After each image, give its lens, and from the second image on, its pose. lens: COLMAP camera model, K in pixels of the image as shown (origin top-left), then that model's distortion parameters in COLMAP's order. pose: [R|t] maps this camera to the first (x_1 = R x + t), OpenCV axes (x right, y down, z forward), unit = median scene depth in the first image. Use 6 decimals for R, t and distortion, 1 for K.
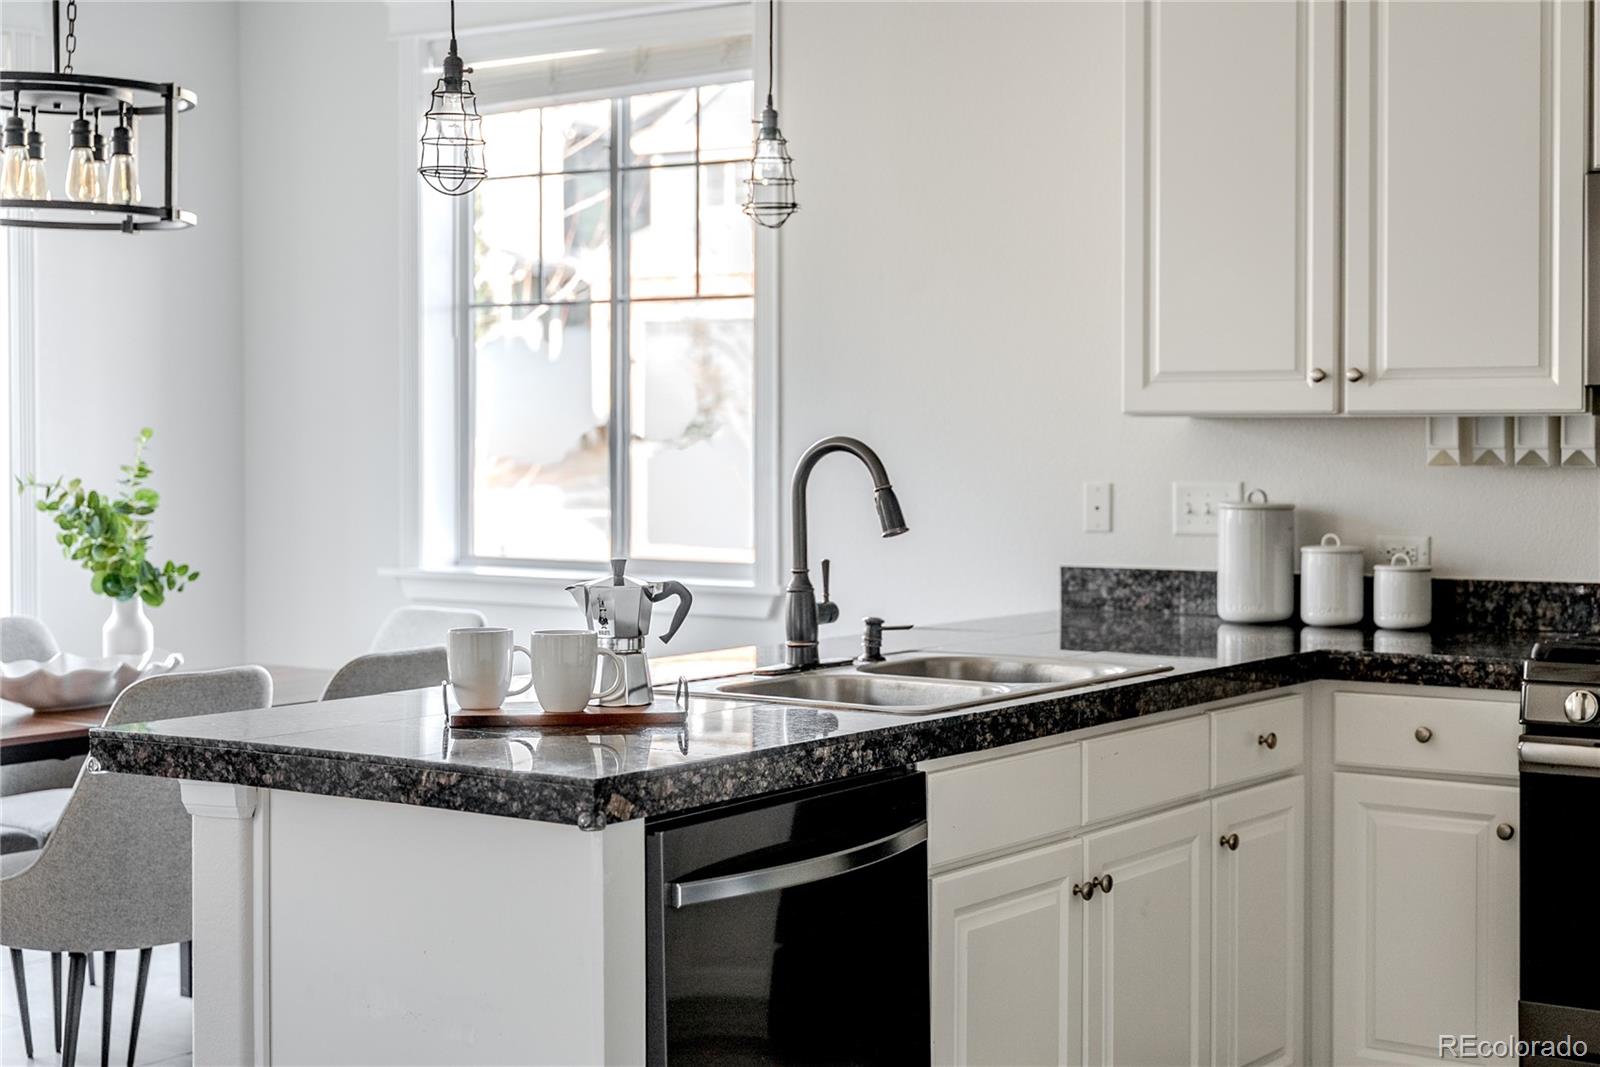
lens RADIAL K [[2467.5, 0, 861.1], [0, 2467.5, 486.1], [0, 0, 1]] dist [0.008835, 0.000000]
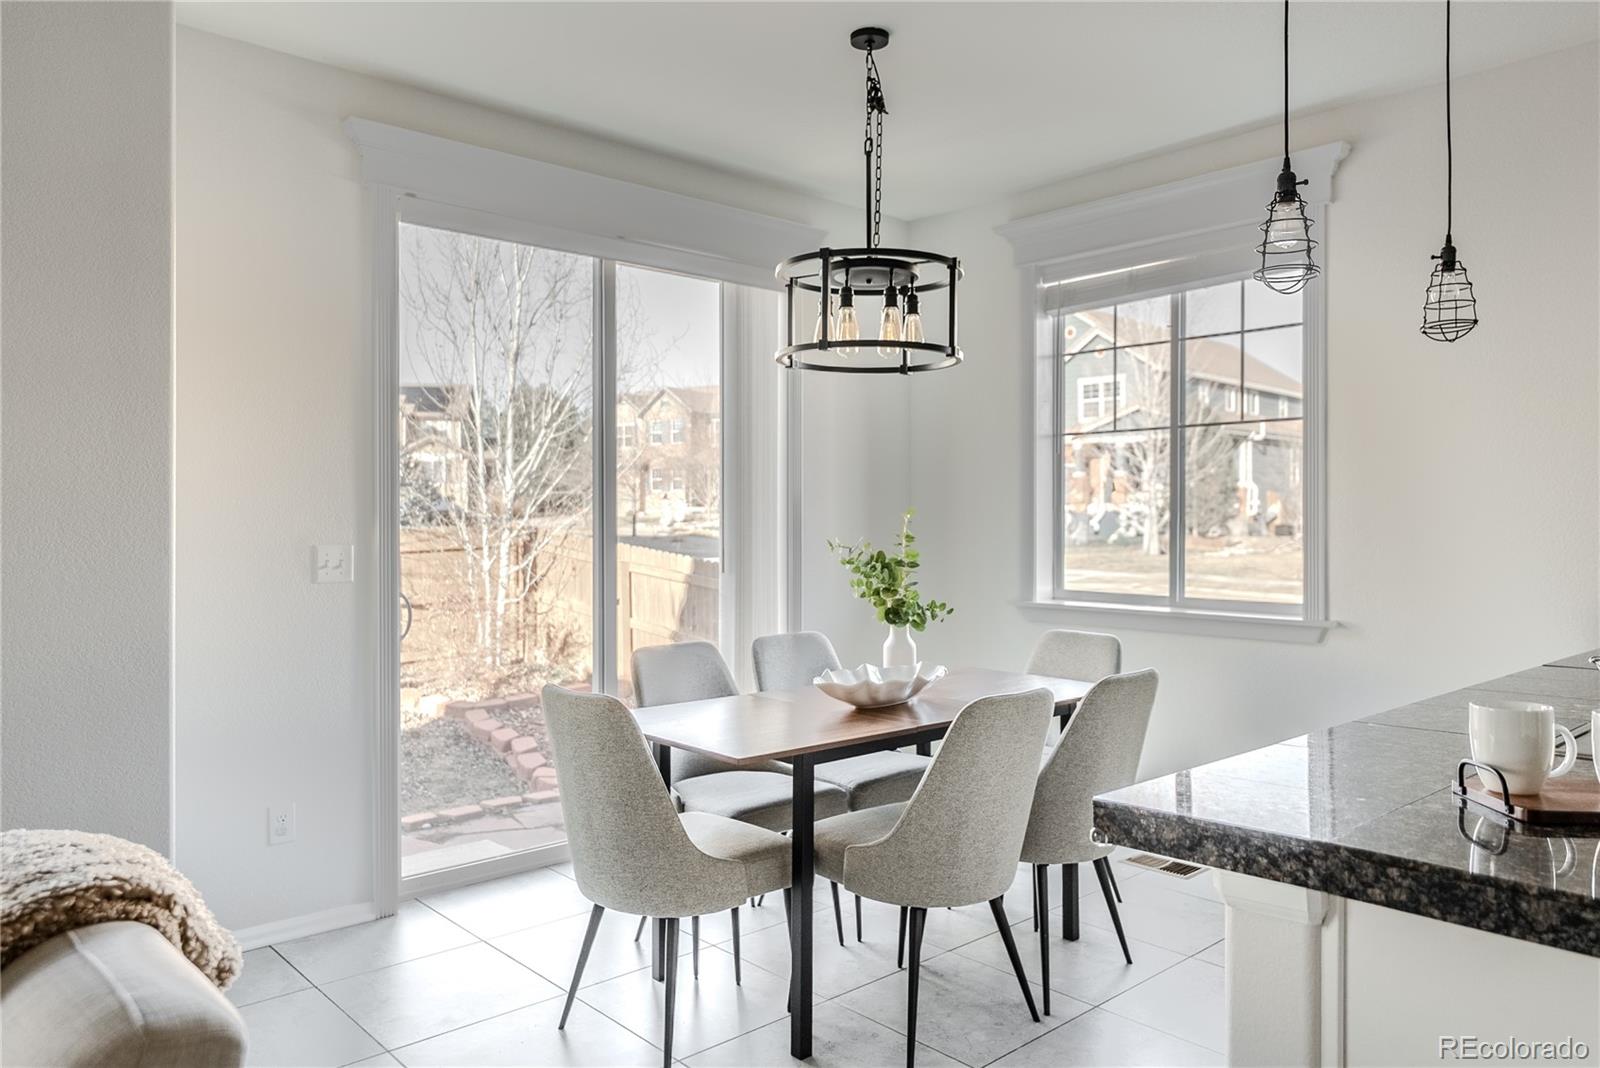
lens RADIAL K [[1116.5, 0, 788.8], [0, 1116.5, 520.2], [0, 0, 1]] dist [0.001947, -0.004017]
pose [[0.971397, -0.001968, -0.237452, -0.224253], [-0.004247, 0.999662, -0.025658, 0.000908], [0.237422, 0.025933, 0.971060, 0.376317]]
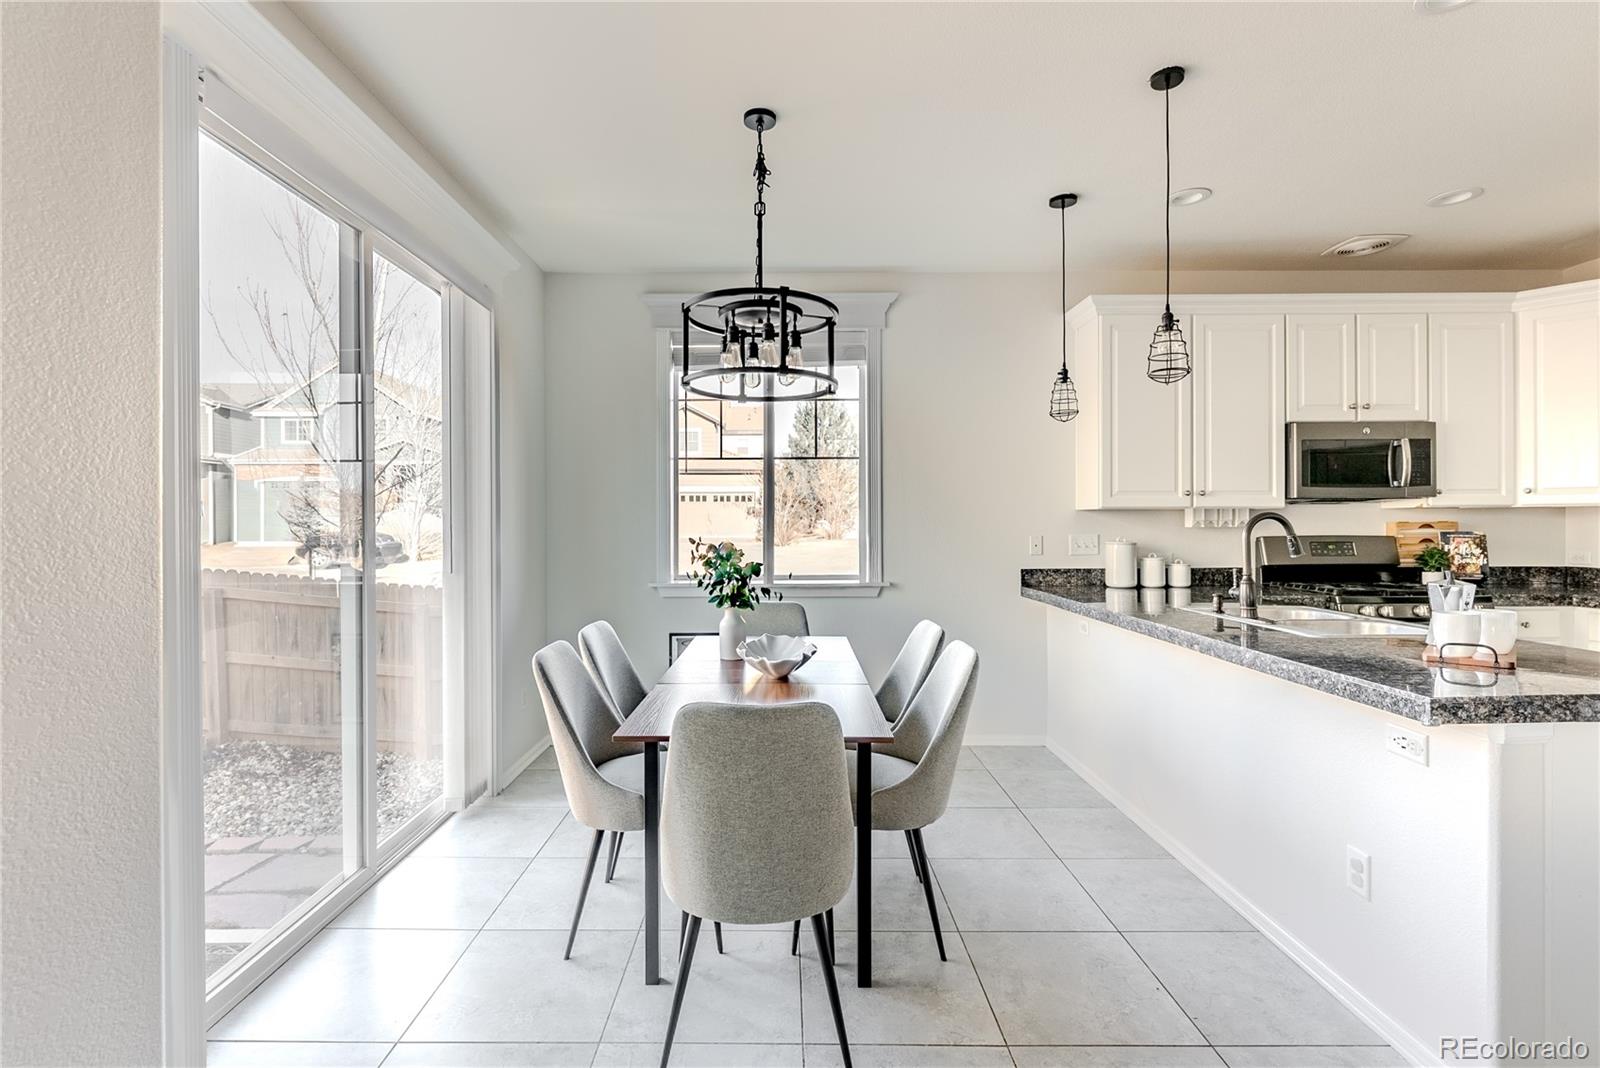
lens RADIAL K [[742.6, 0, 800.0], [0, 742.6, 522.3], [0, 0, 1]] dist [0.004279, 0.000448]
pose [[0.810668, -0.000530, 0.585506, -0.616489], [0.014991, 0.999691, -0.019850, -0.003700], [-0.585315, 0.024869, 0.810425, 0.591065]]
